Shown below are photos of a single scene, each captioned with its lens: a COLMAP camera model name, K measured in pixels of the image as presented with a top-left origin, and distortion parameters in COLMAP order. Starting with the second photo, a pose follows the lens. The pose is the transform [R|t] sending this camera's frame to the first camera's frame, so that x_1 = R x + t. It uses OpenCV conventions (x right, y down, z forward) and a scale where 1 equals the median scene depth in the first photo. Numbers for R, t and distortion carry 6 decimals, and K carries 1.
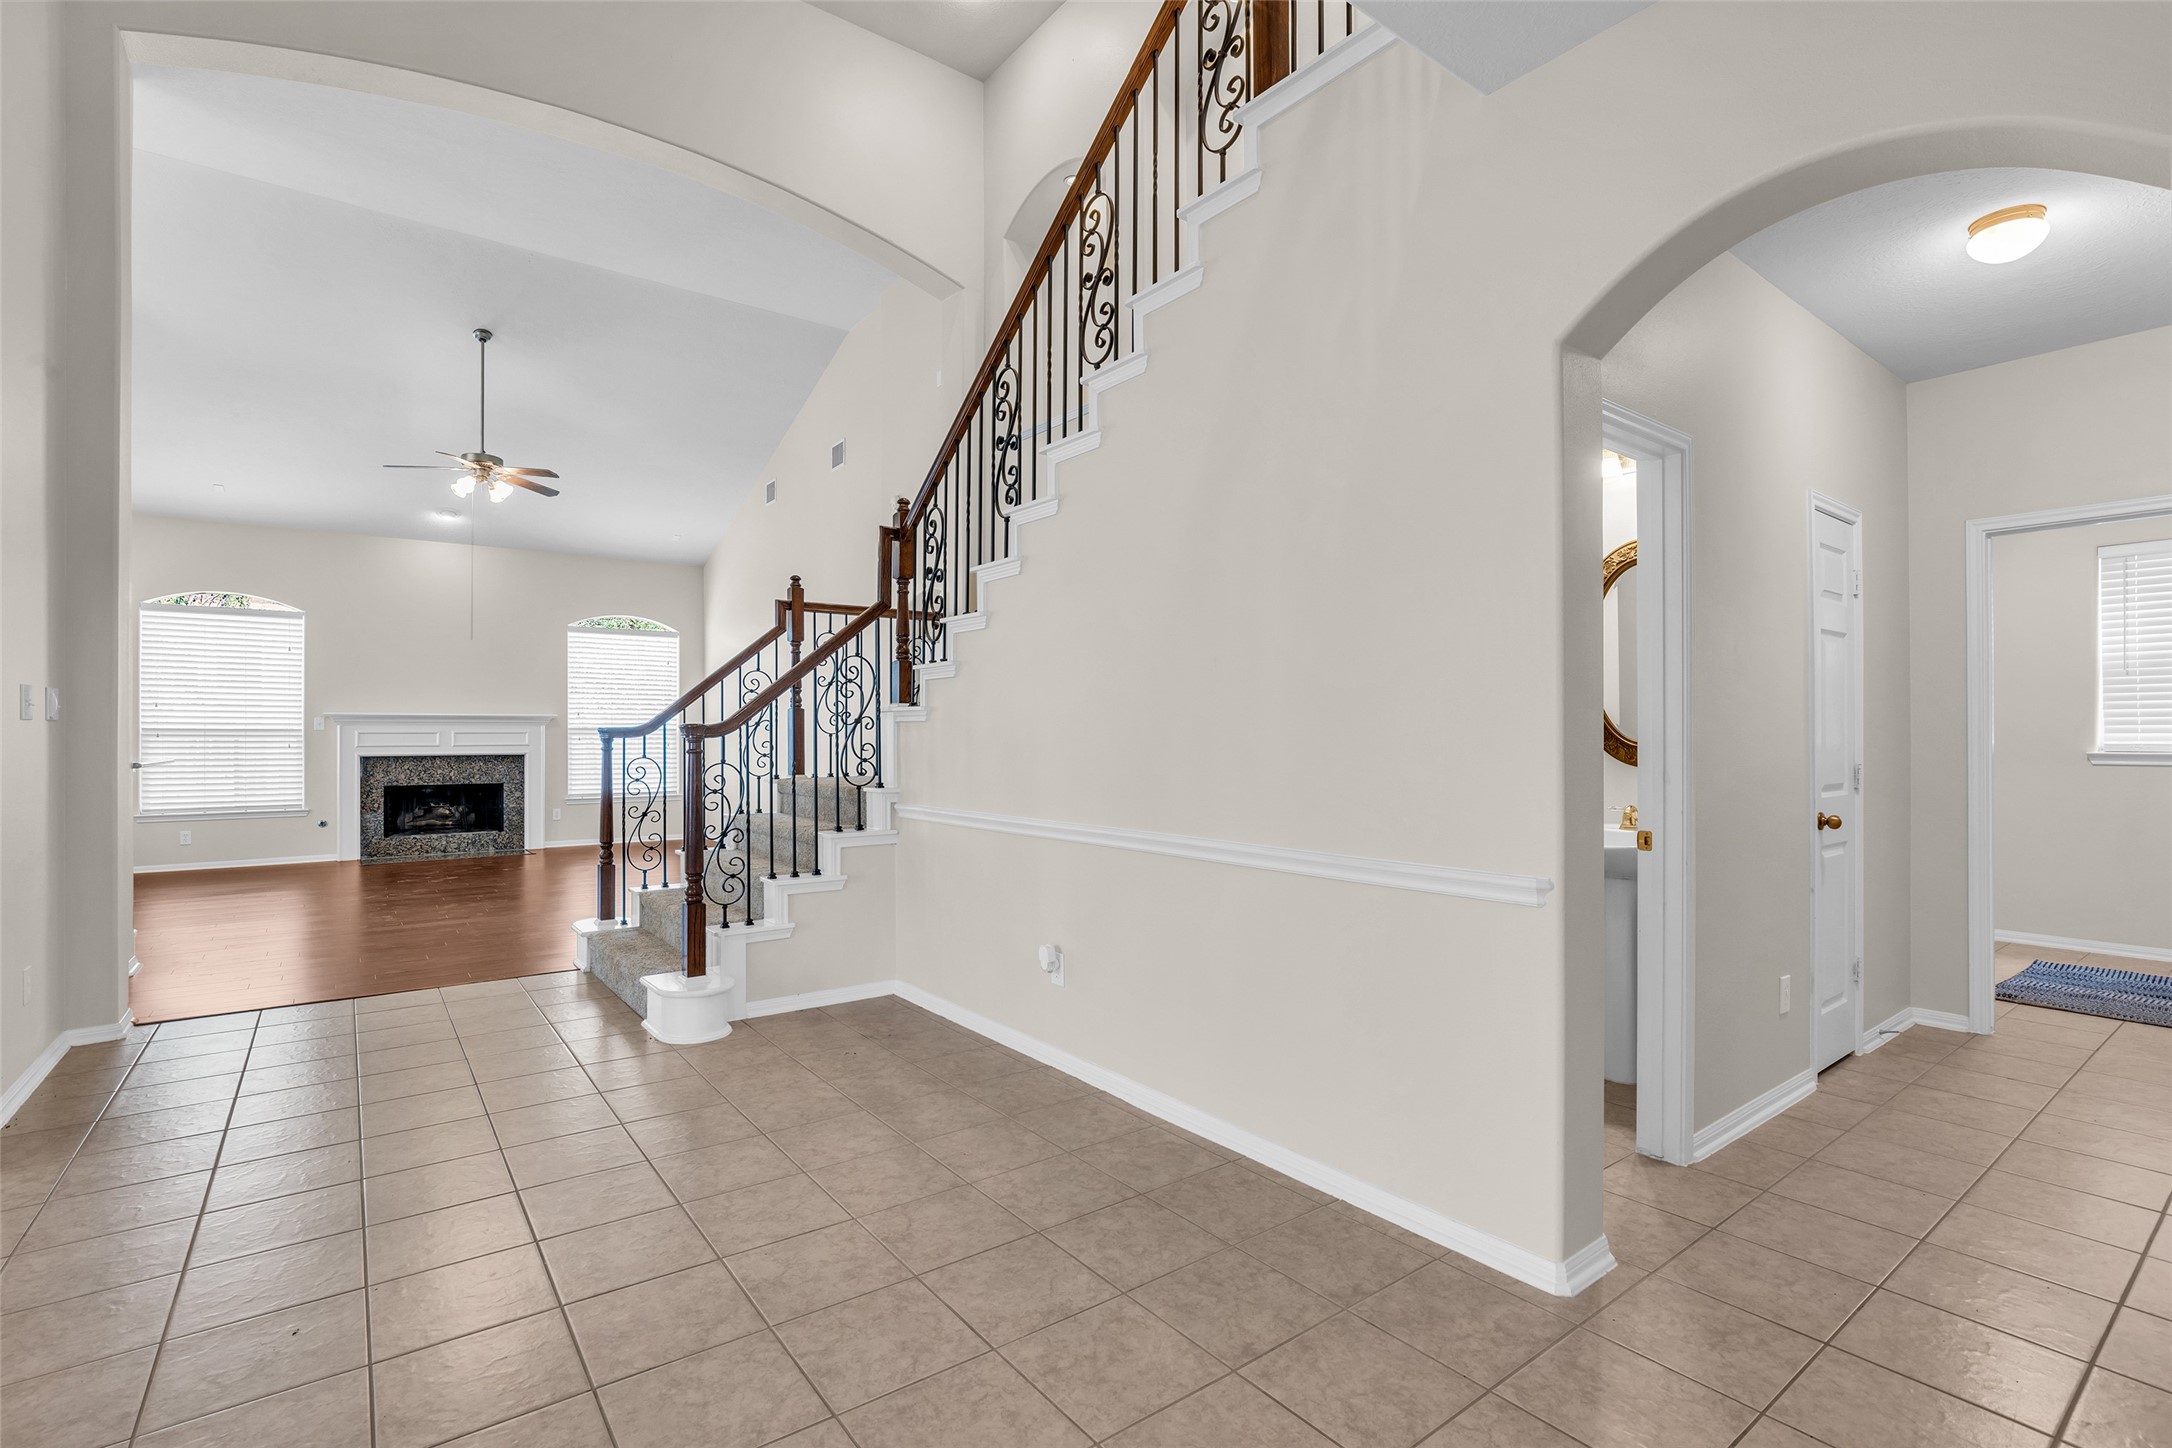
lens RADIAL K [[1002.9, 0, 1088.9], [0, 1002.9, 723.3], [0, 0, 1]] dist [-0.008269, 0.002950]
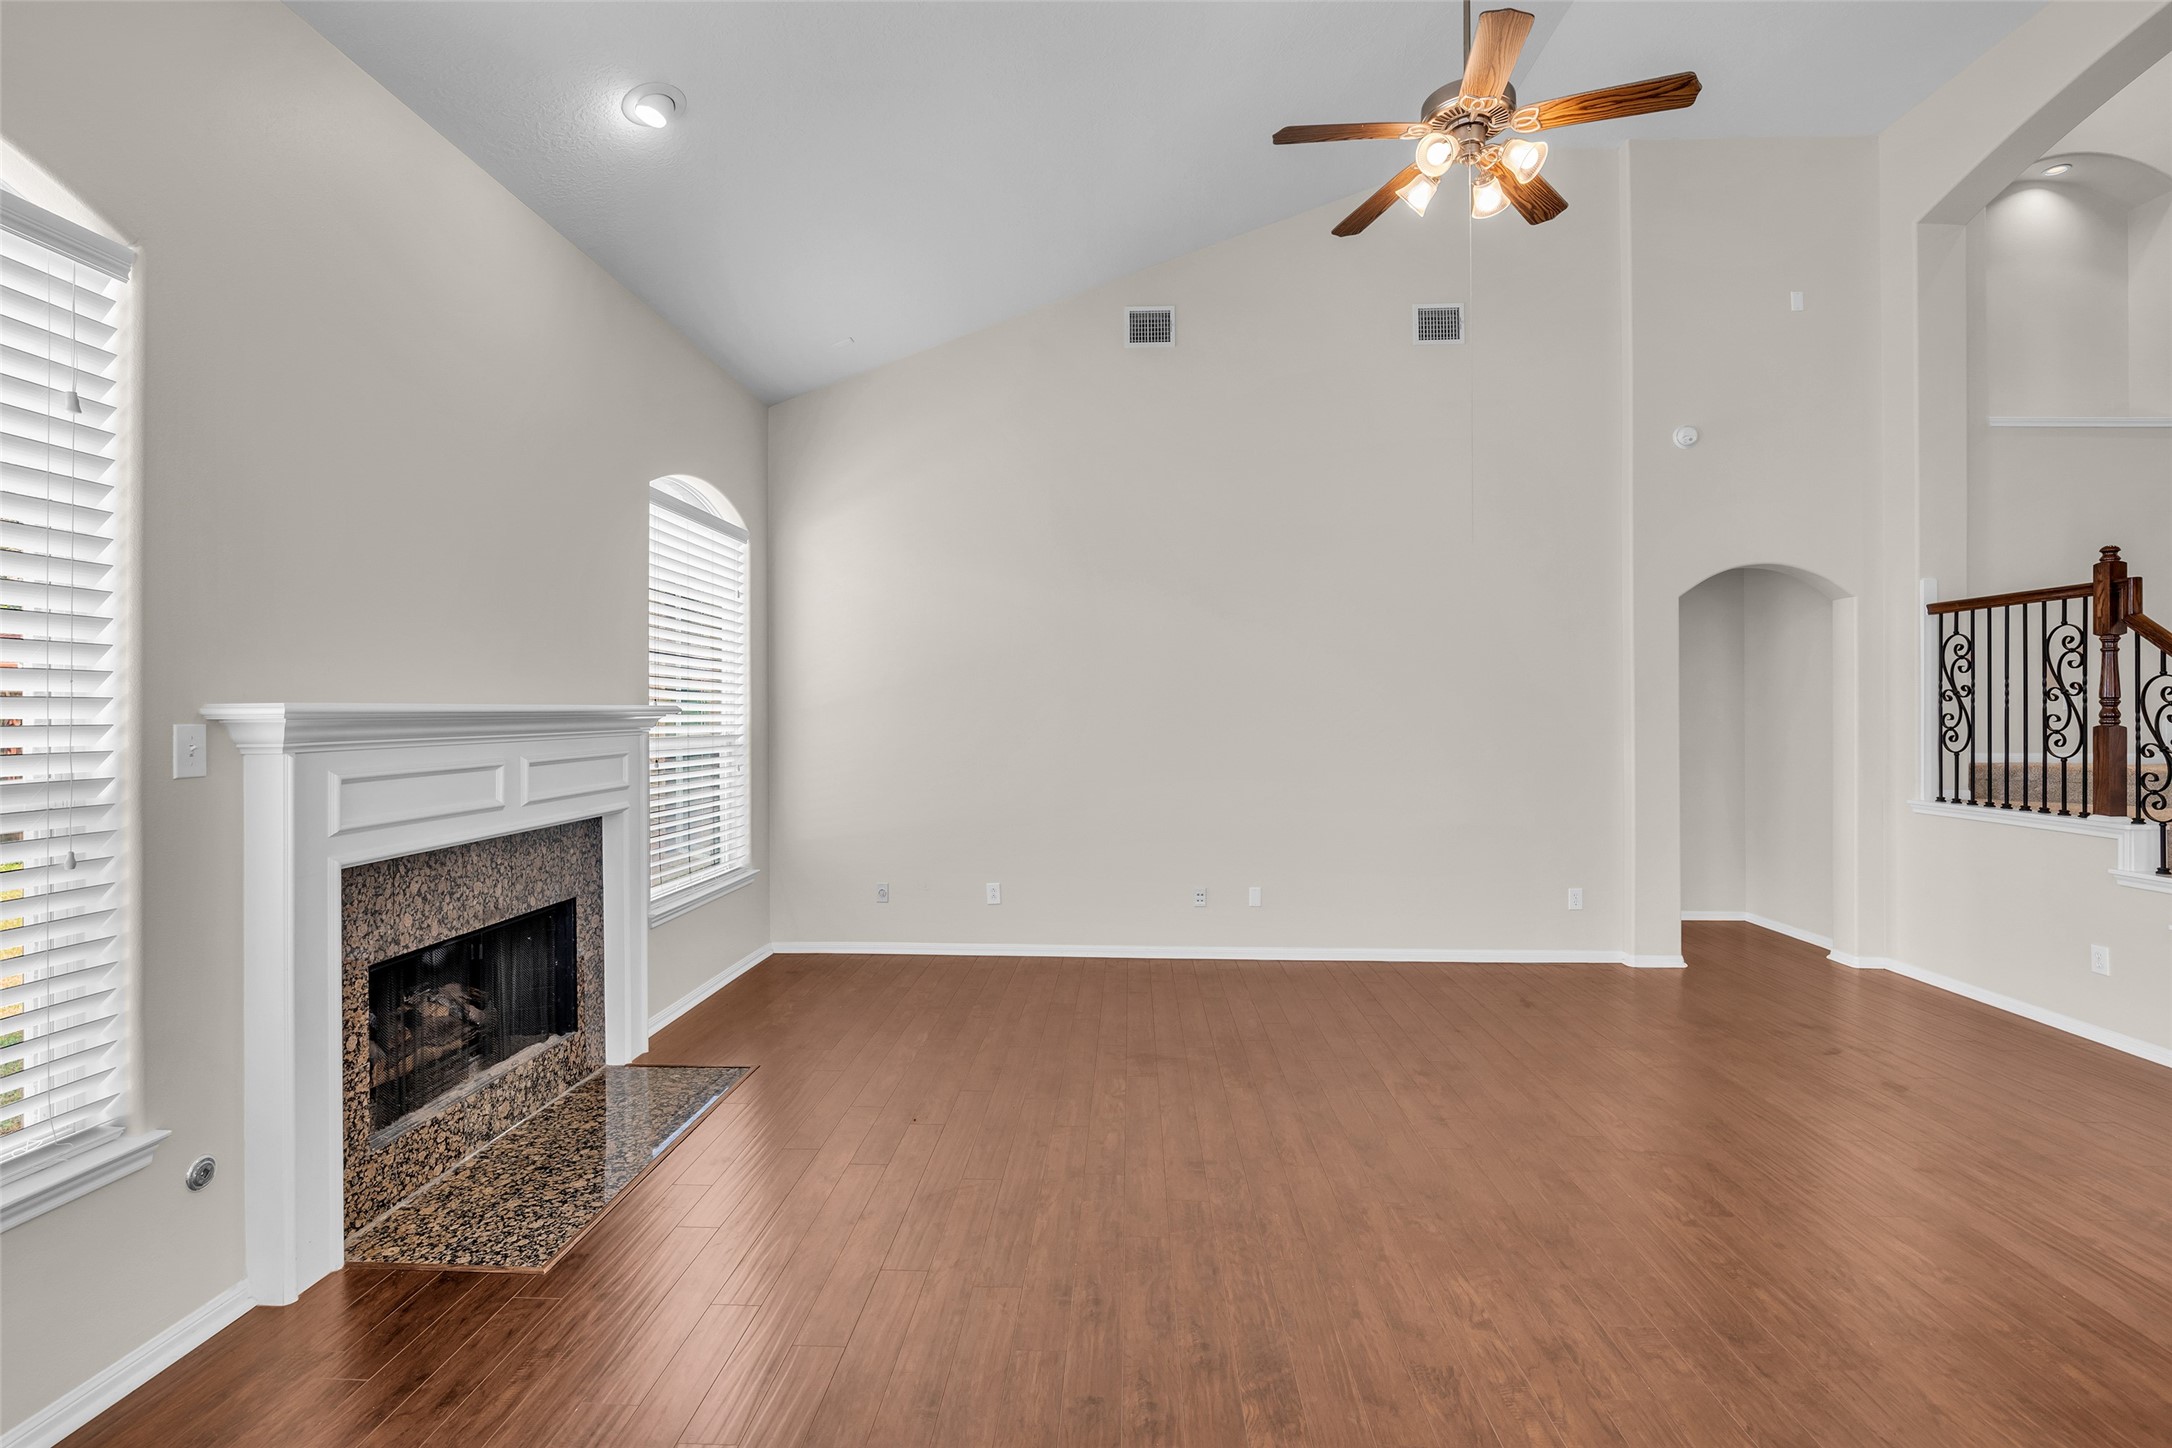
lens RADIAL K [[1002.9, 0, 1099.3], [0, 1002.9, 703.3], [0, 0, 1]] dist [-0.008269, 0.002950]
pose [[0.624145, 0.005101, 0.781292, -0.769202], [0.002895, 0.999957, -0.008841, -0.007236], [-0.781303, 0.007780, 0.624103, 0.640461]]
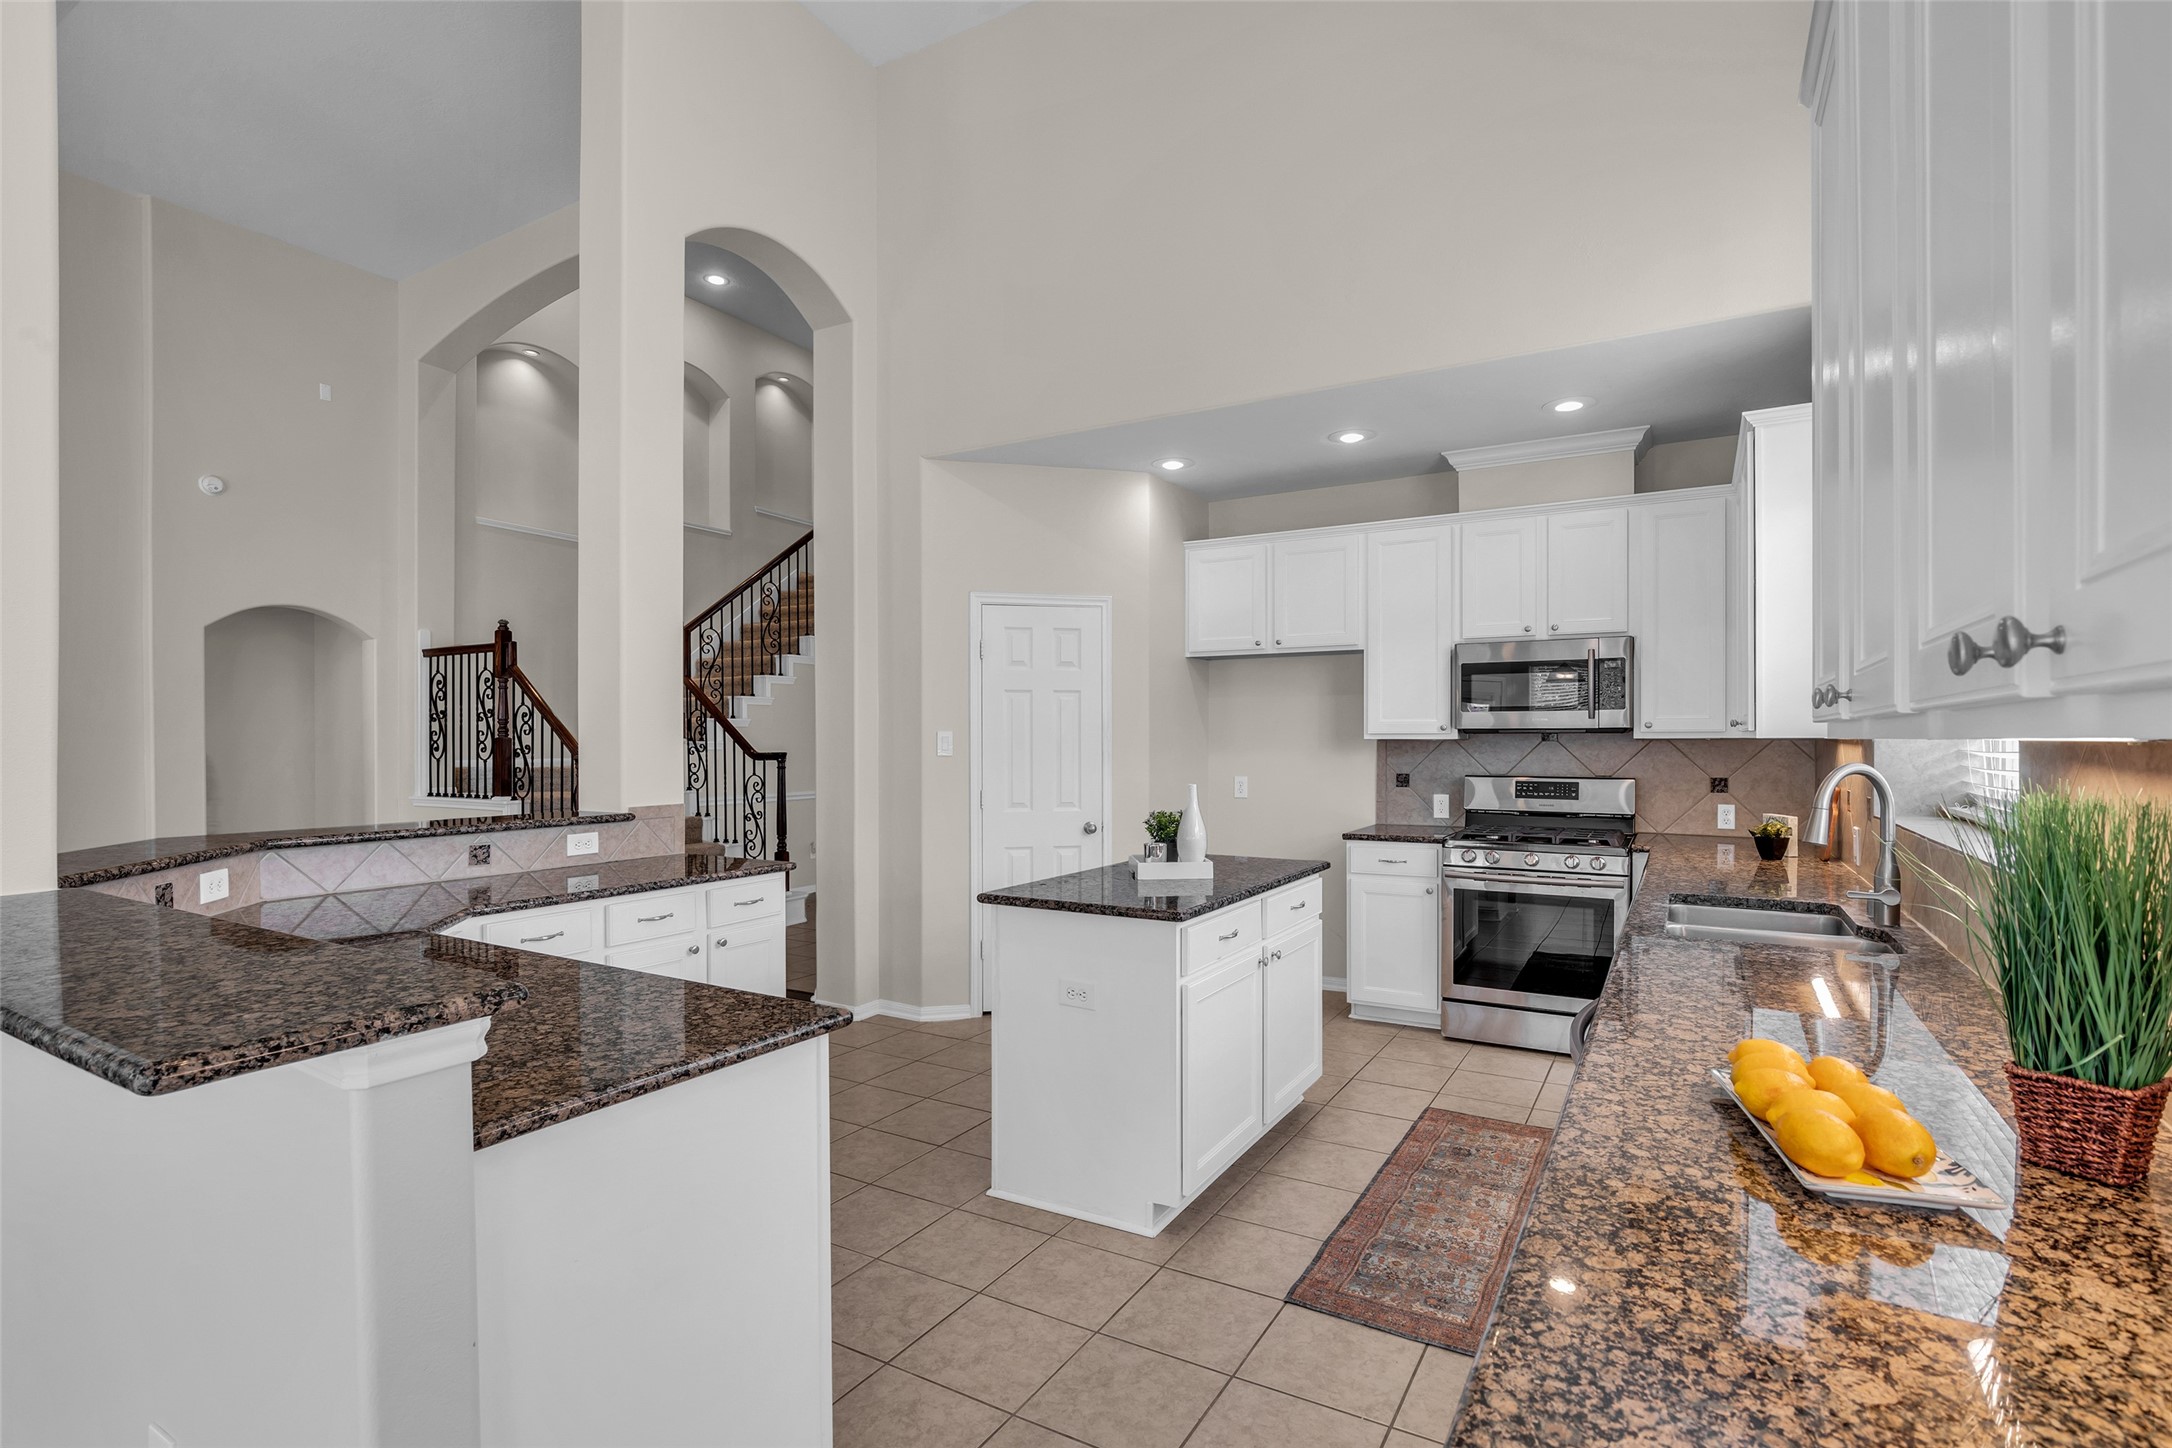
lens RADIAL K [[1038.5, 0, 1086.4], [0, 1038.5, 731.9], [0, 0, 1]] dist [-0.002568, -0.000202]
pose [[-0.374385, 0.006391, 0.927252, -0.933798], [0.007802, 0.999963, -0.003742, 0.001569], [-0.927241, 0.005833, -0.374420, 0.470430]]
